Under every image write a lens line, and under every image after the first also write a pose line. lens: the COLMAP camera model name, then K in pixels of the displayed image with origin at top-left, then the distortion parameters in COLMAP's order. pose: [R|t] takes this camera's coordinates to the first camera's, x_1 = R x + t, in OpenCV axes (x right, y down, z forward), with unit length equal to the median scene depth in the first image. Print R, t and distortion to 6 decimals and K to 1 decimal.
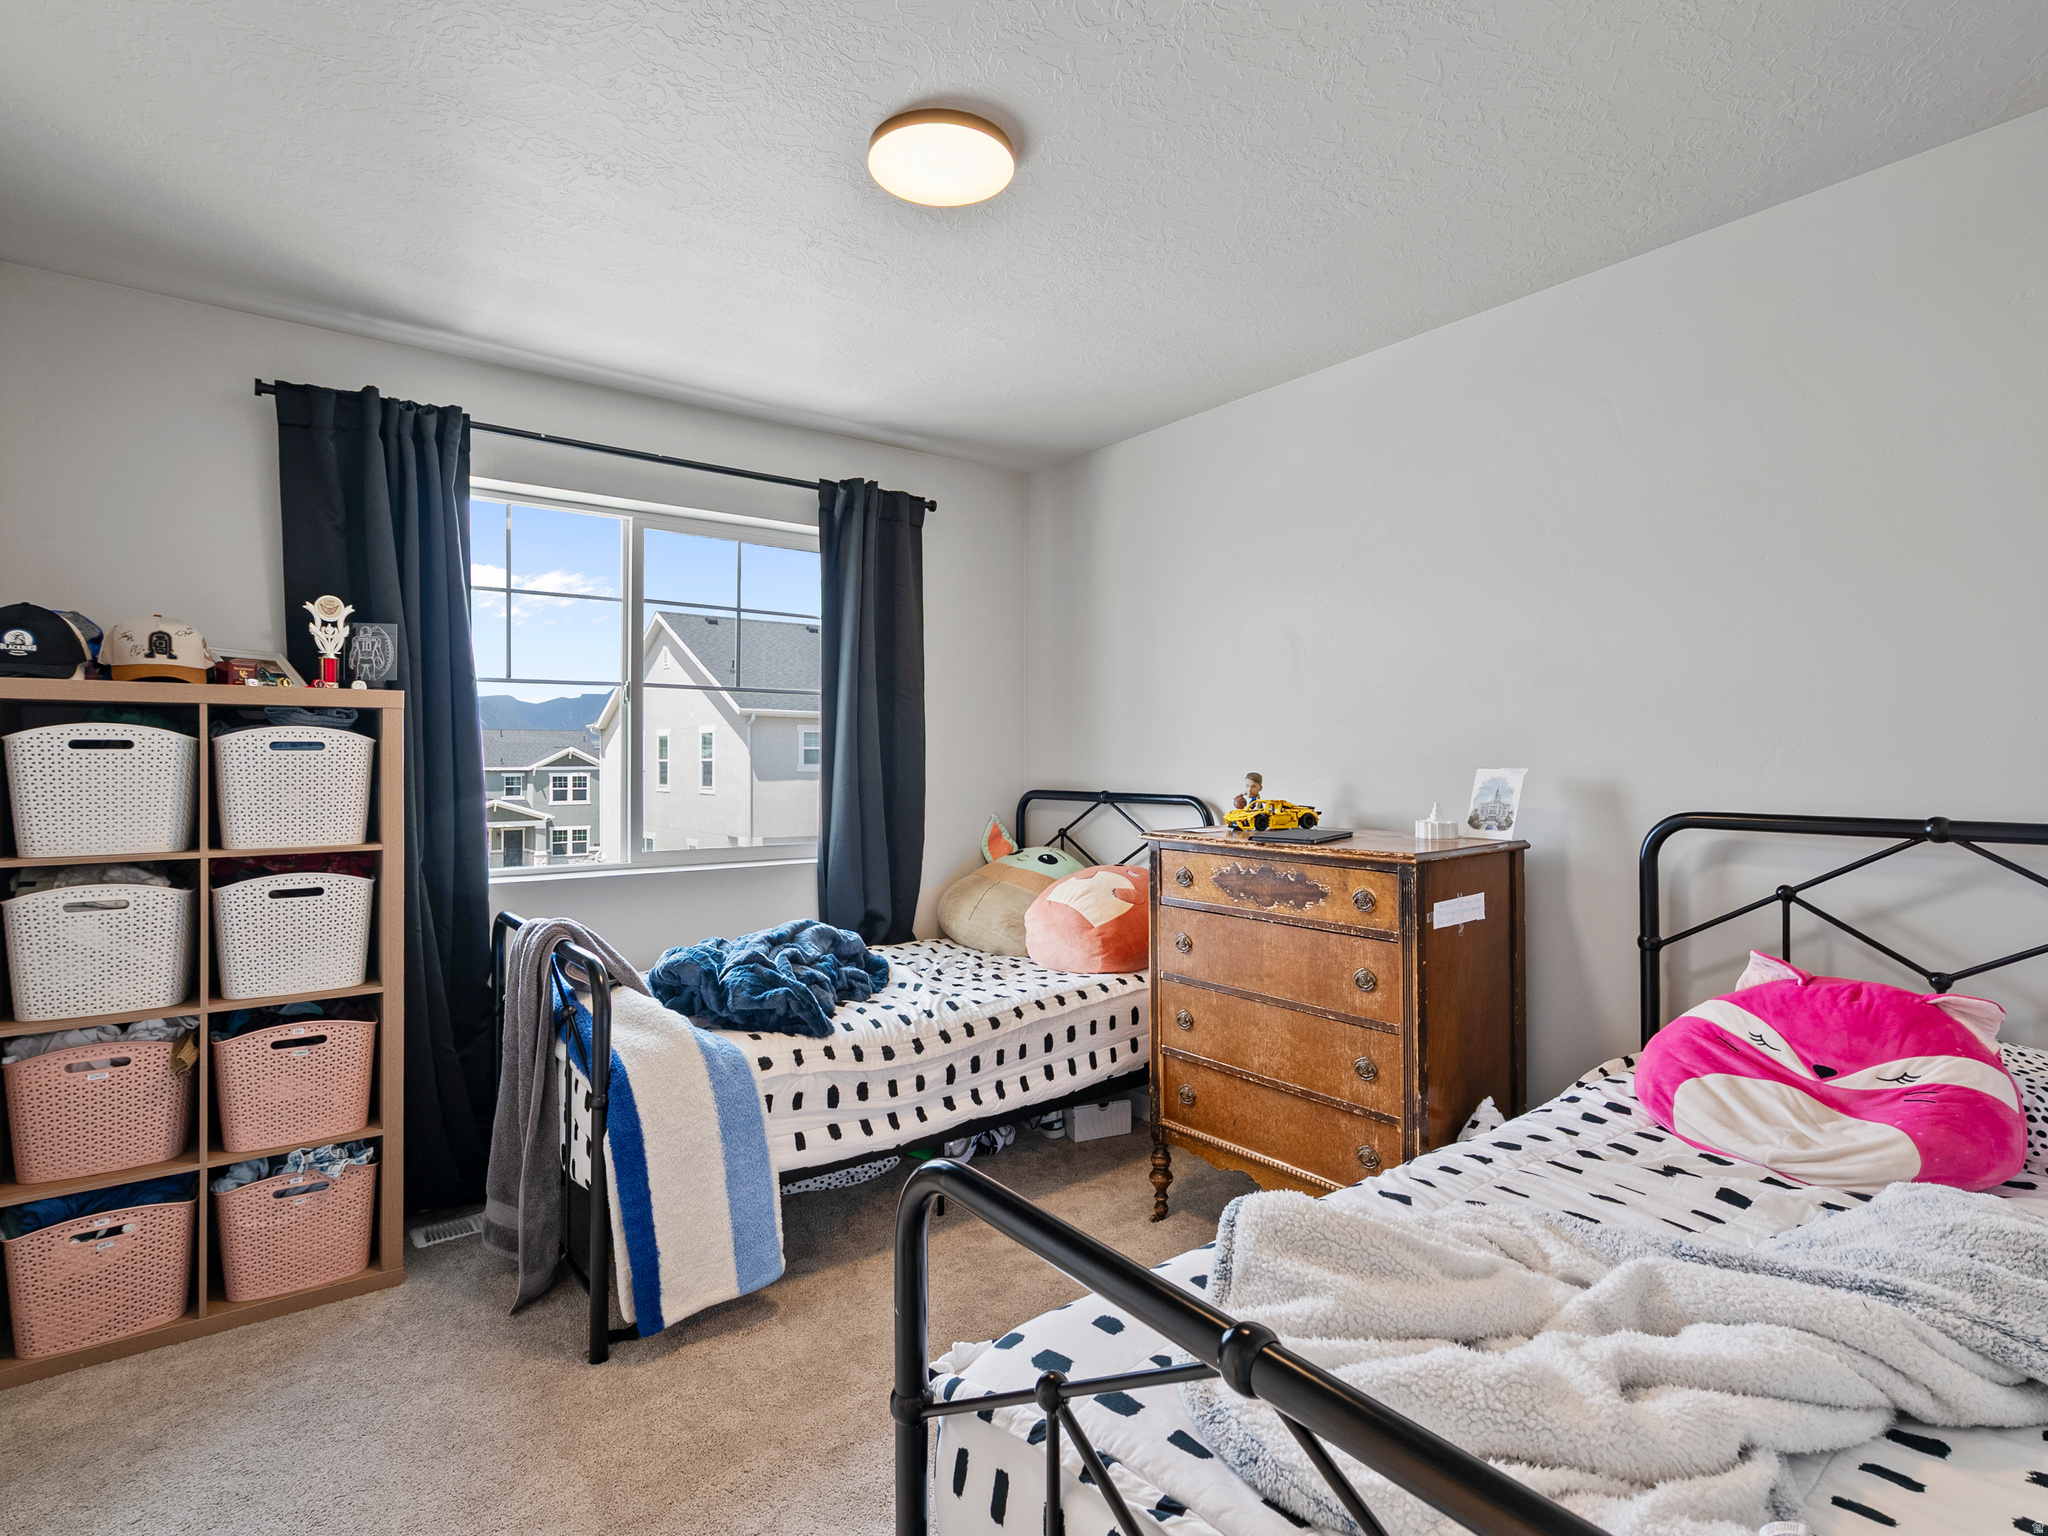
lens RADIAL K [[1036.4, 0, 1019.1], [0, 1036.4, 760.9], [0, 0, 1]] dist [-0.009038, 0.002873]
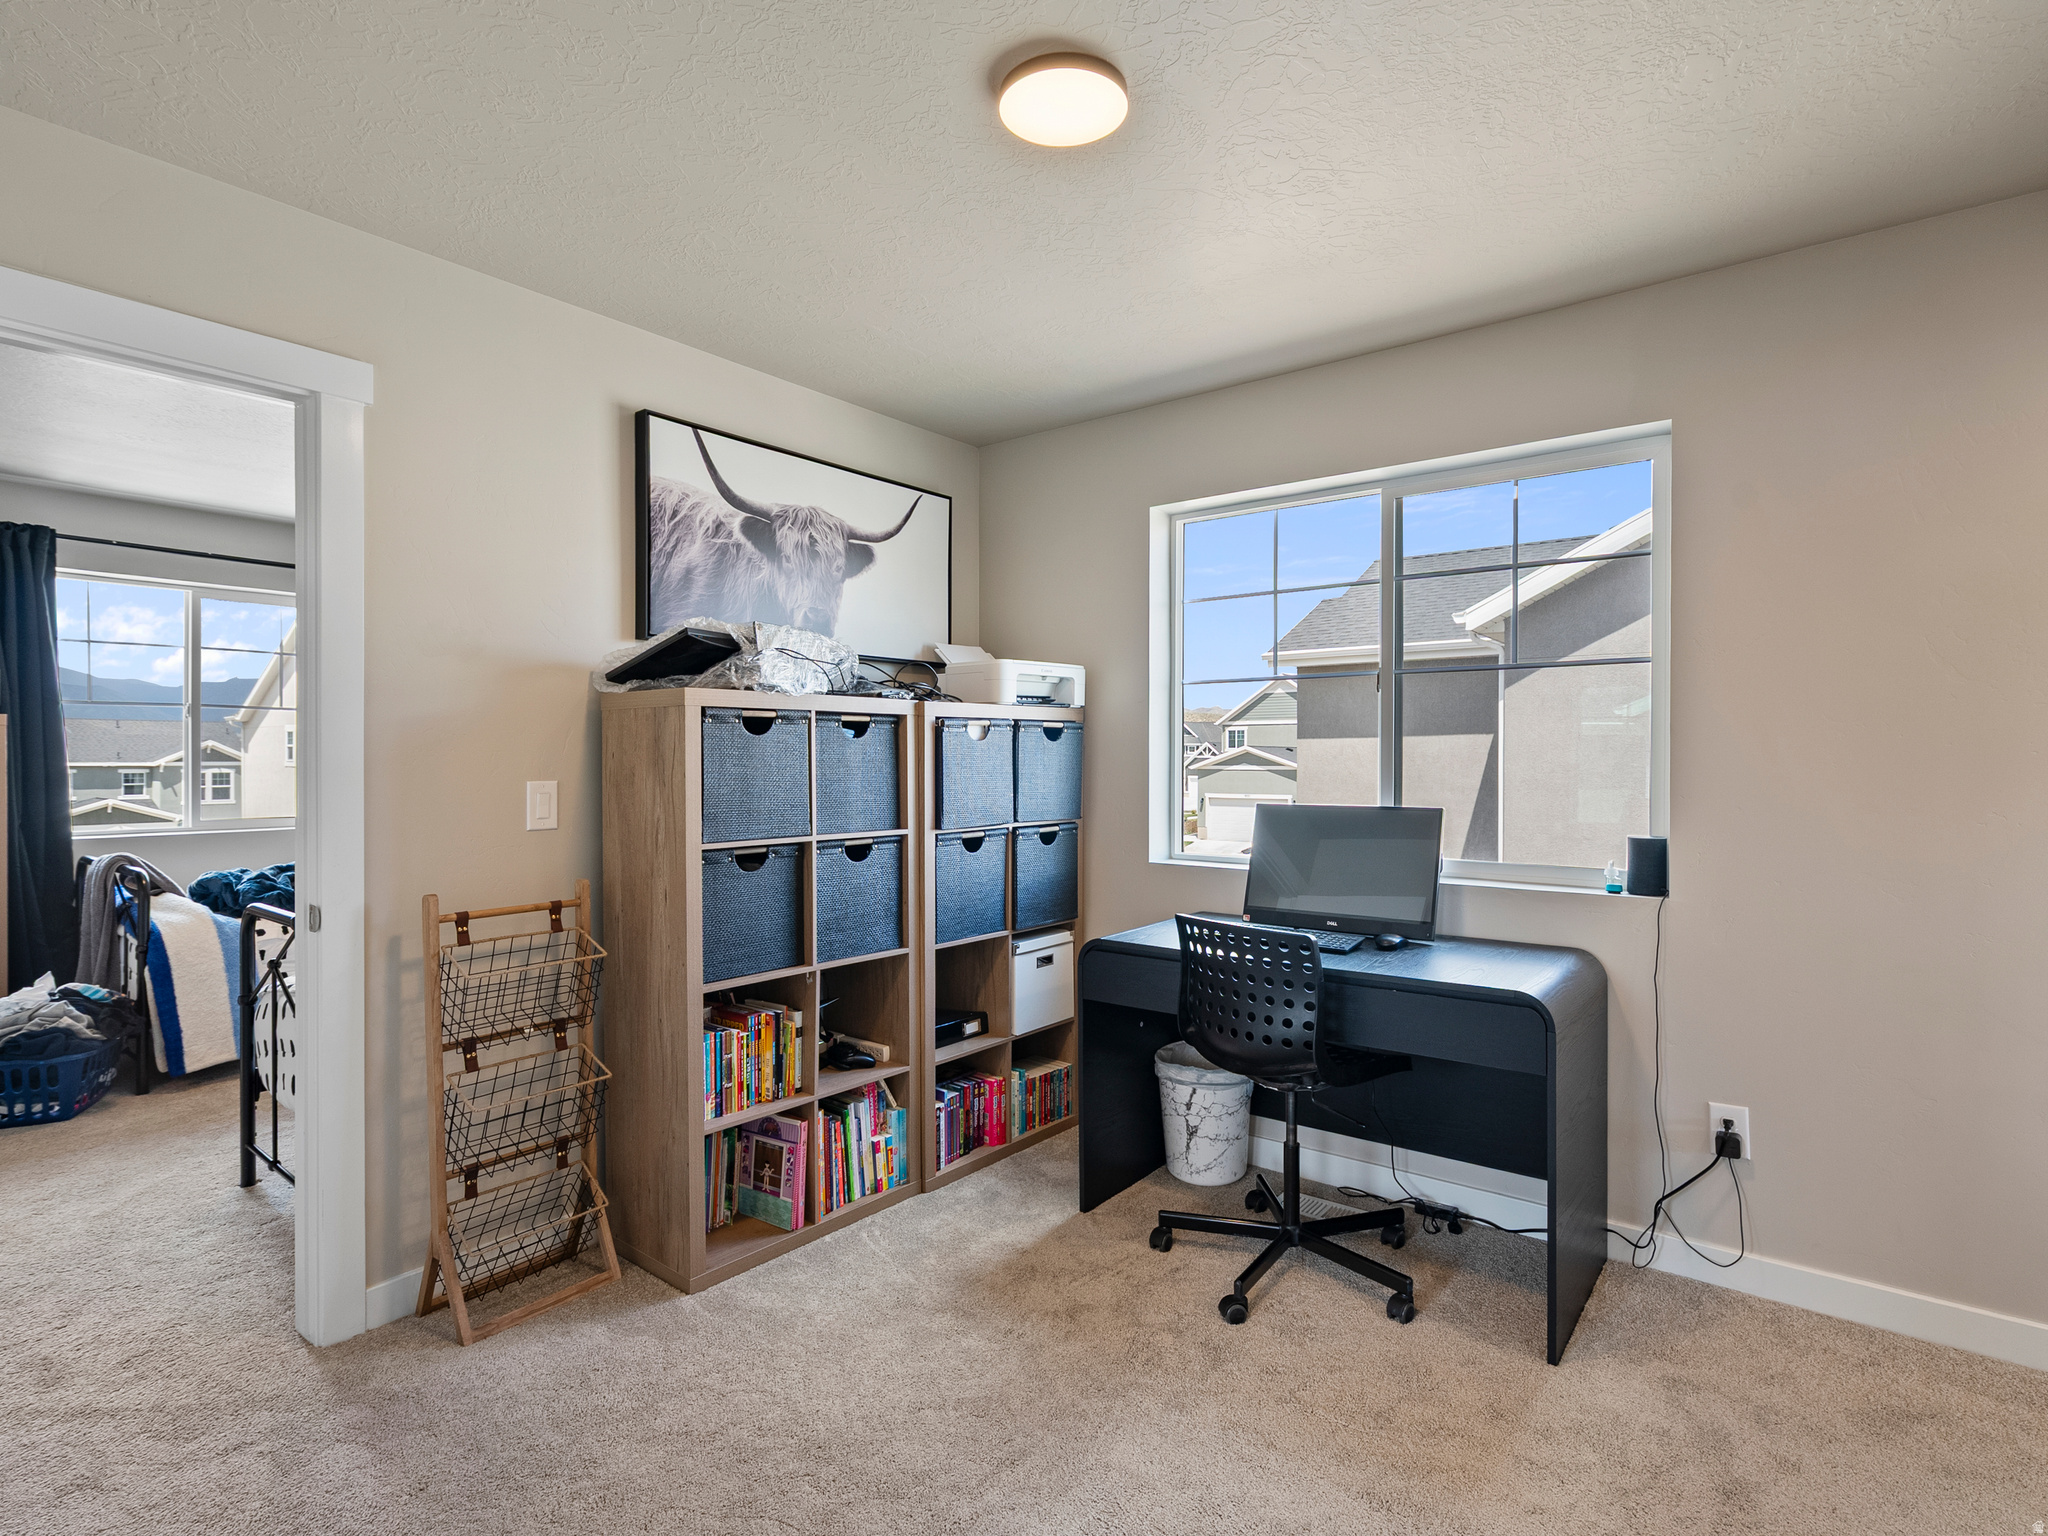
lens RADIAL K [[1036.4, 0, 1032.4], [0, 1036.4, 766.1], [0, 0, 1]] dist [-0.009038, 0.002873]
pose [[0.966538, 0.000134, 0.256523, 0.520510], [-0.002422, 0.999960, 0.008604, -0.004312], [-0.256512, -0.008937, 0.966500, -0.929148]]
